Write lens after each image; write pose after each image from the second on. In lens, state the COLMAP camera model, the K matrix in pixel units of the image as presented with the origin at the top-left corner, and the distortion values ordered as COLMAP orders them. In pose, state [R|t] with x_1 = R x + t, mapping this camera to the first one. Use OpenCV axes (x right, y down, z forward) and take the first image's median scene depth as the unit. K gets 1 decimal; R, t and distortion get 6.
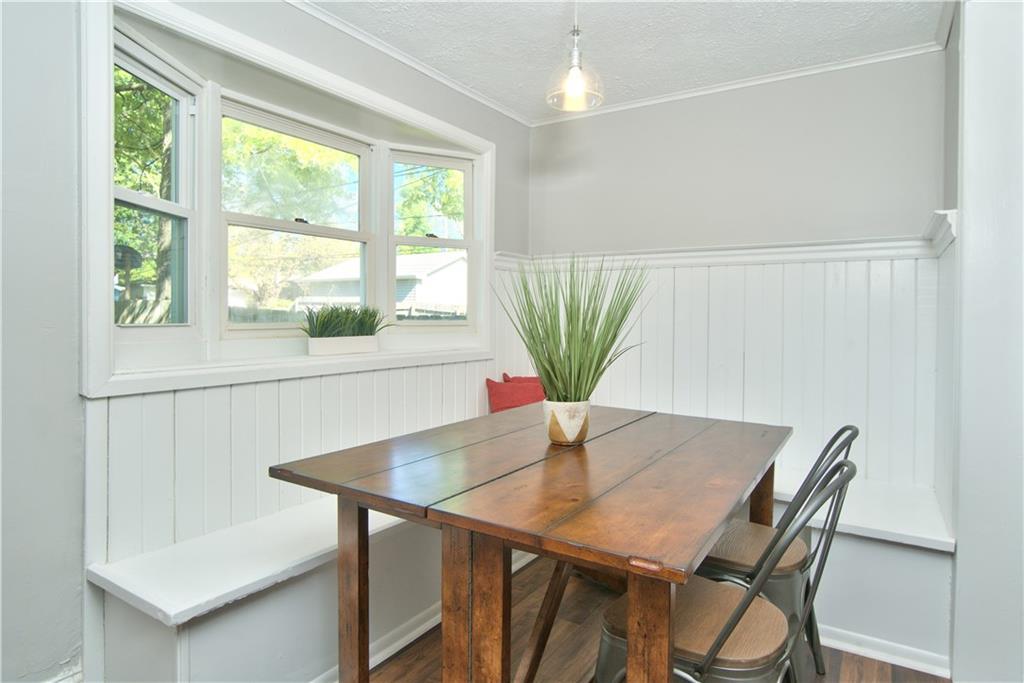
lens RADIAL K [[557.9, 0, 516.7], [0, 557.9, 334.9], [0, 0, 1]] dist [0.000509, 0.001808]
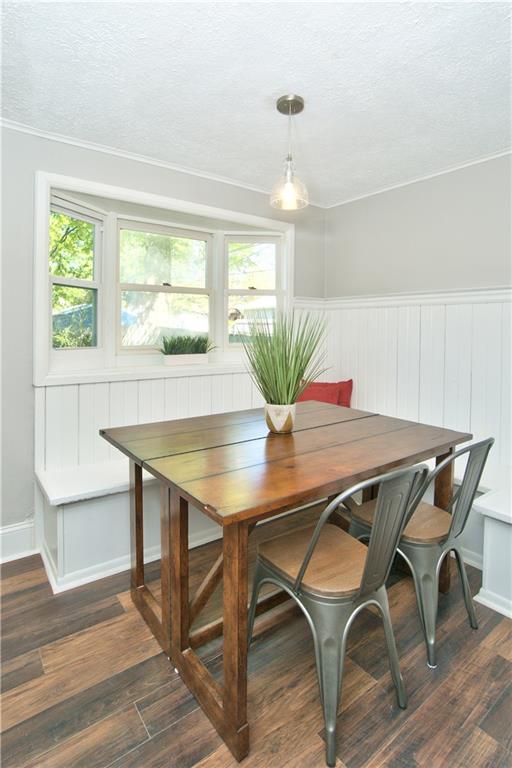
lens RADIAL K [[396.2, 0, 253.8], [0, 396.2, 346.7], [0, 0, 1]] dist [-0.002550, 0.000175]
pose [[0.932993, 0.015882, -0.359545, 0.315205], [-0.012802, 0.999858, 0.010946, -0.036737], [0.359667, -0.005609, 0.933064, -0.024311]]
